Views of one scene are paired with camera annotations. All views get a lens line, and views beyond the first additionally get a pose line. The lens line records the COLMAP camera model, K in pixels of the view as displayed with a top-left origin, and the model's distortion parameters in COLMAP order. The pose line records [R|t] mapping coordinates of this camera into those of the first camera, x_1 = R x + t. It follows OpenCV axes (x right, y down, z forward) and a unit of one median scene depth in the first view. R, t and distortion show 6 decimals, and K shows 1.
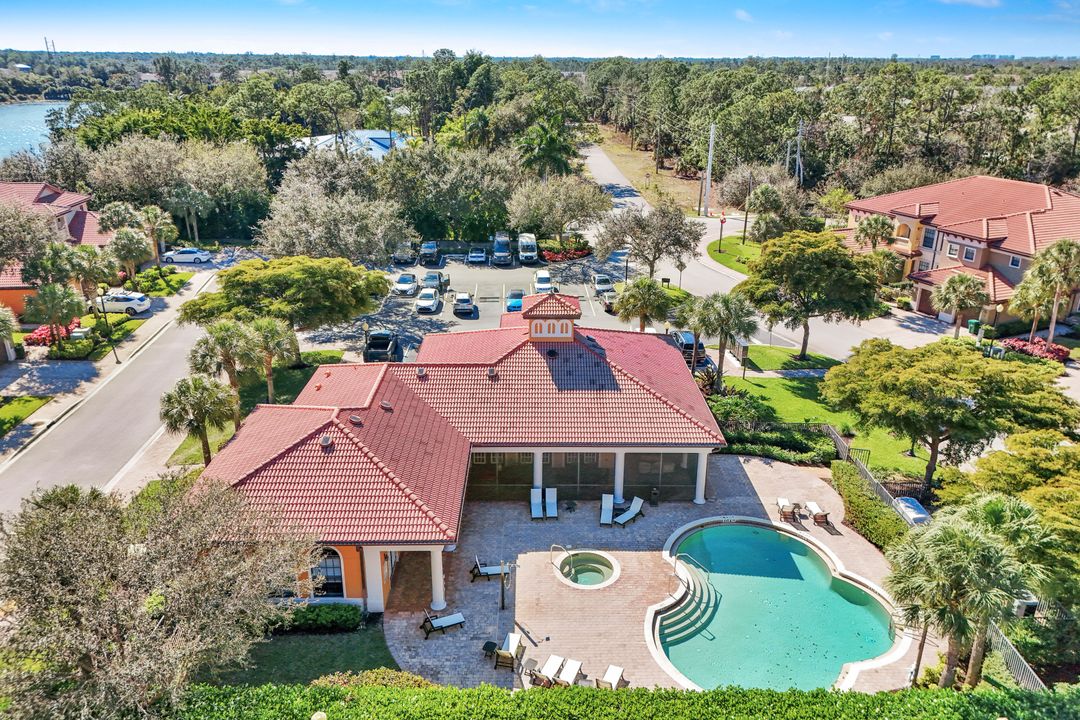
lens RADIAL K [[797.4, 0, 540.0], [0, 797.4, 360.0], [0, 0, 1]] dist [-0.000524, -0.000943]
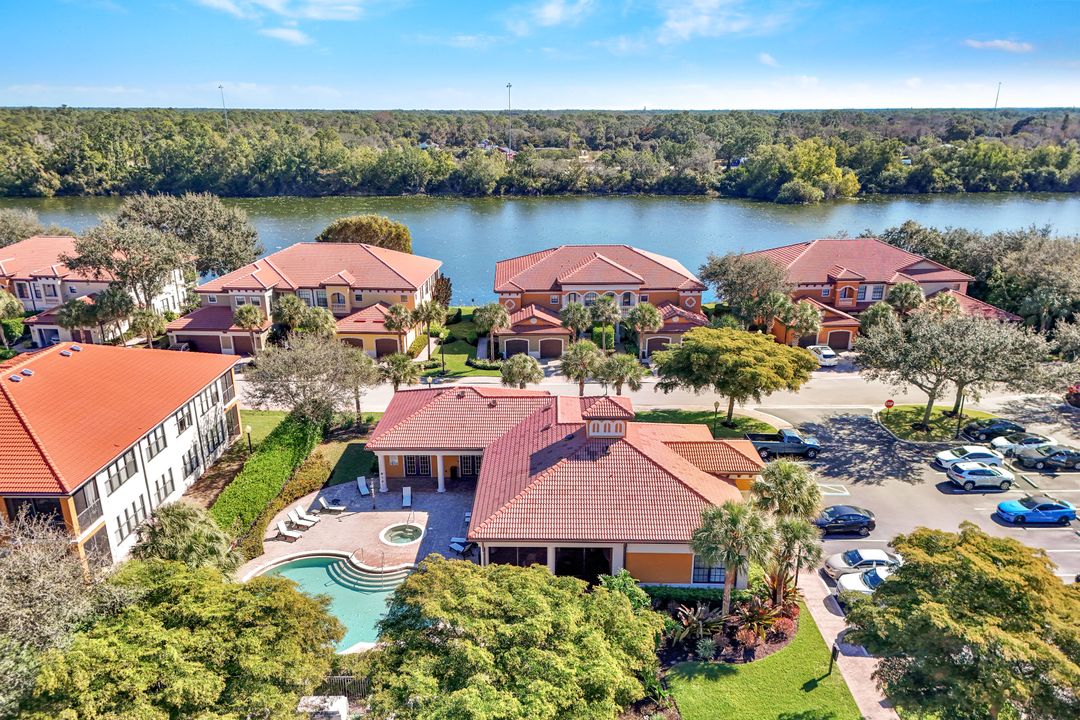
lens RADIAL K [[797.4, 0, 540.0], [0, 797.4, 360.0], [0, 0, 1]] dist [-0.000524, -0.000943]
pose [[-0.020696, 0.291145, -0.956455, 1.105705], [-0.351906, 0.893319, 0.279541, -0.422327], [0.935807, 0.342368, 0.083967, 0.820406]]
